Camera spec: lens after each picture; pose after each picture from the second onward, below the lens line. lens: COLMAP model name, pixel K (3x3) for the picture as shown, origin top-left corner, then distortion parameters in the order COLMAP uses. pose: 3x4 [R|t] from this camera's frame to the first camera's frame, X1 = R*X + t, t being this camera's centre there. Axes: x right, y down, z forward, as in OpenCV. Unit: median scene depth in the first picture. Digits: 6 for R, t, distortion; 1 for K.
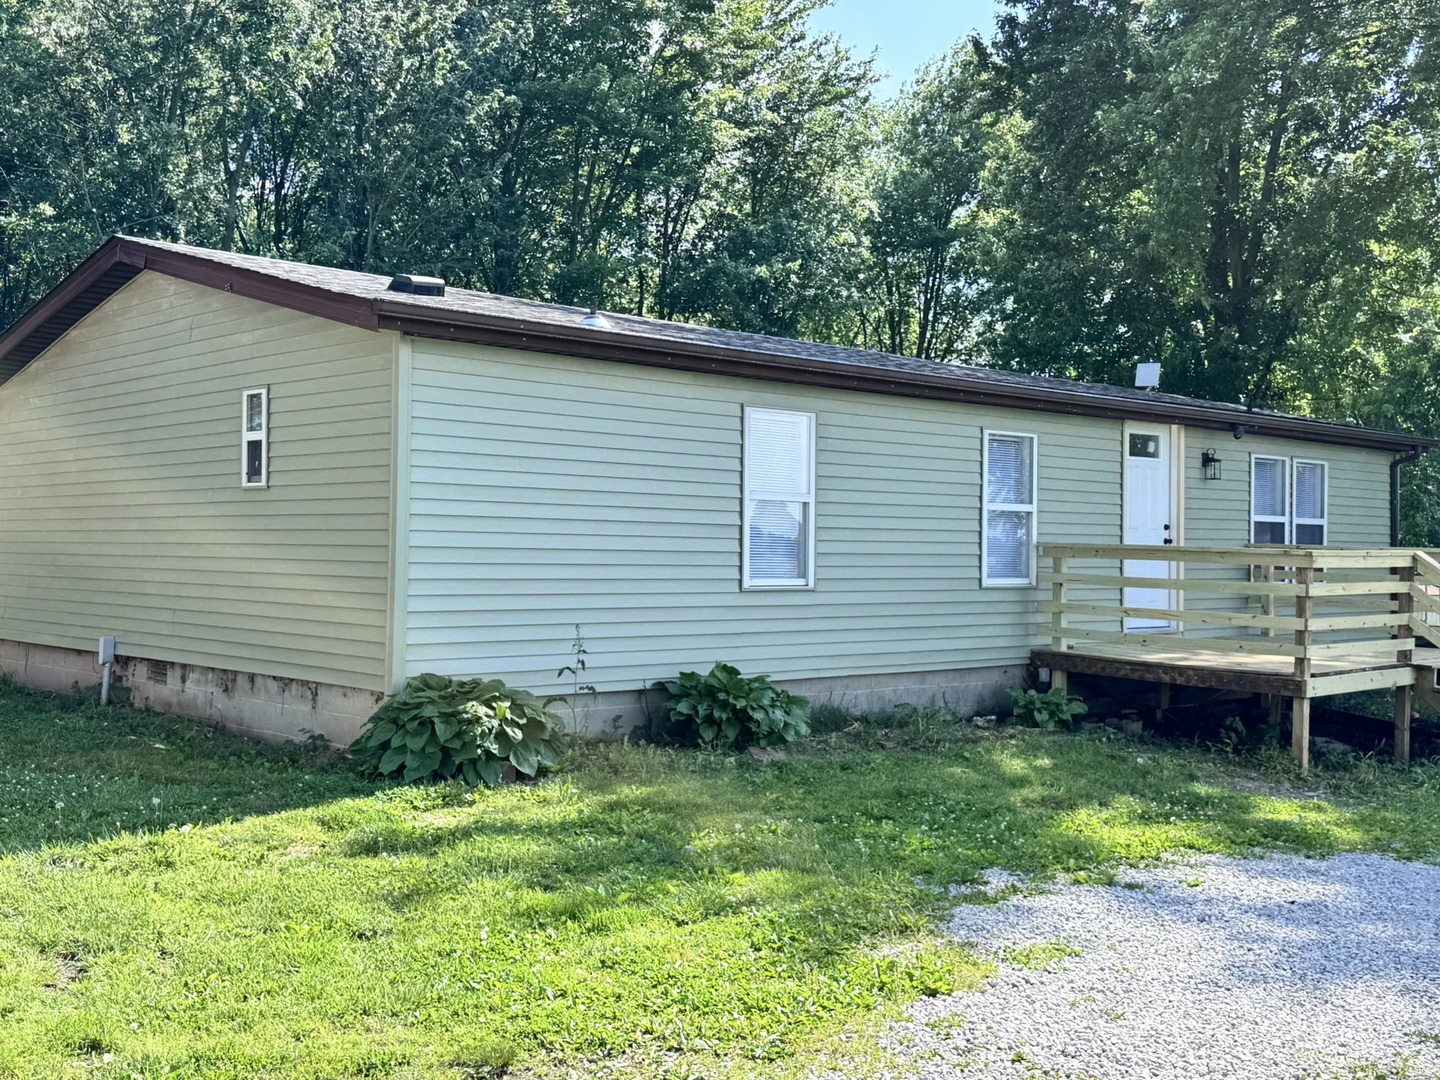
lens RADIAL K [[1550.6, 0, 720.9], [0, 1550.6, 542.5], [0, 0, 1]] dist [0.093316, 0.000000]
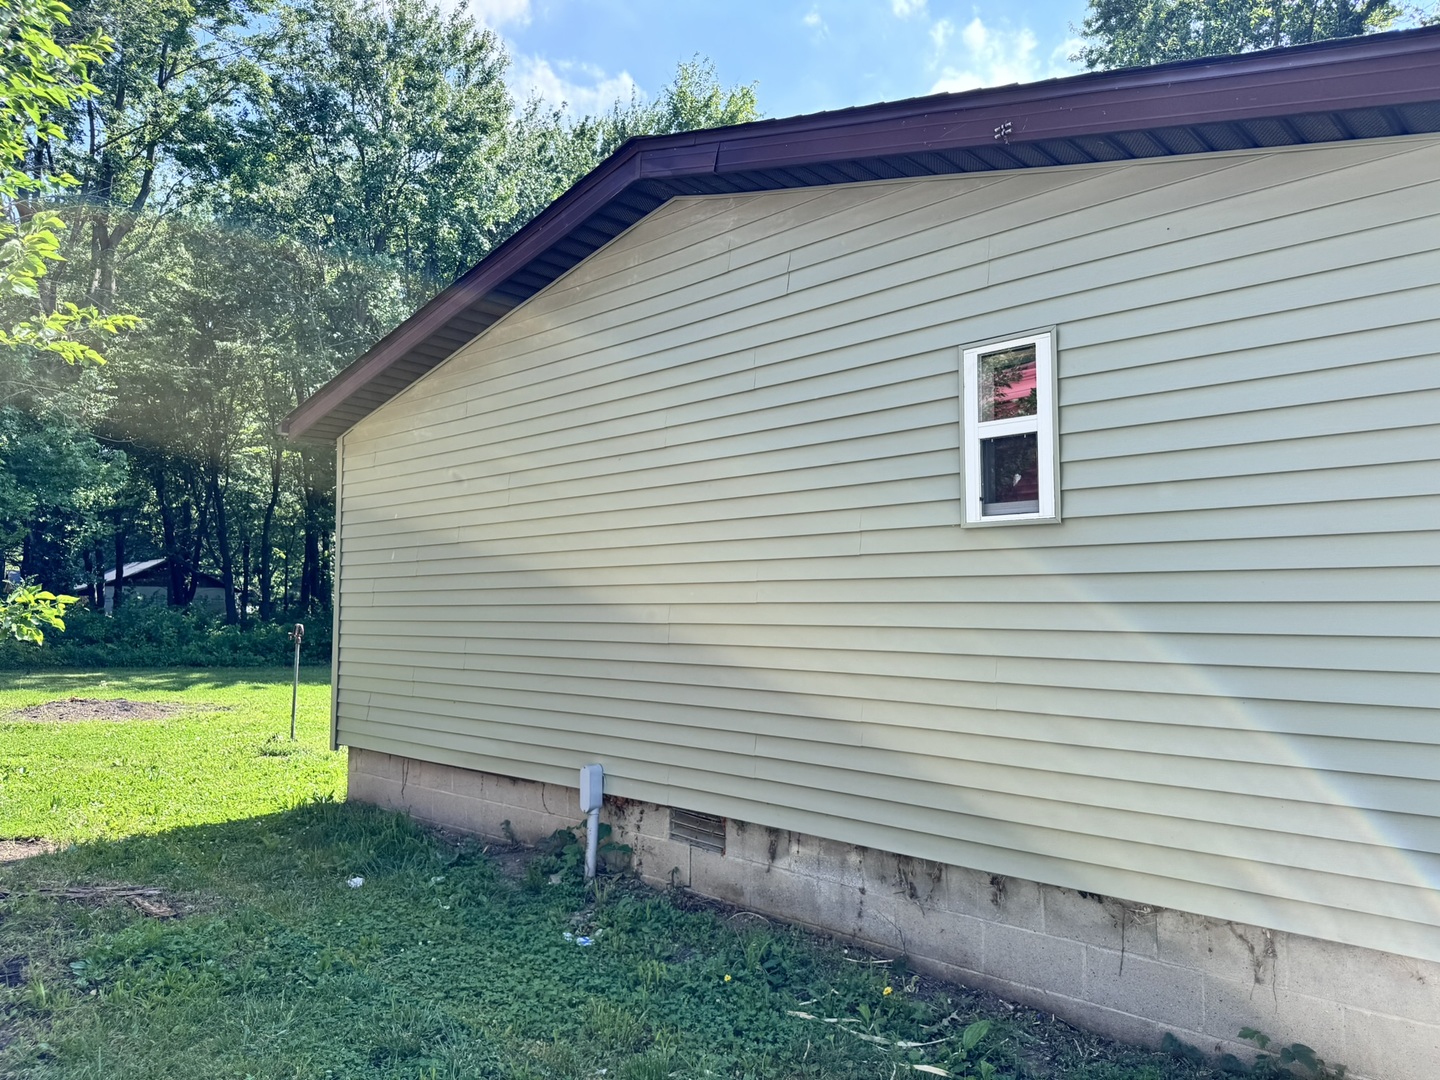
lens RADIAL K [[1025.1, 0, 718.3], [0, 1025.1, 541.0], [0, 0, 1]] dist [0.013877, -0.003533]
pose [[0.998453, -0.007293, 0.055129, -0.383686], [0.010482, 0.998274, -0.057790, -0.009082], [-0.054612, 0.058278, 0.996805, 0.604672]]
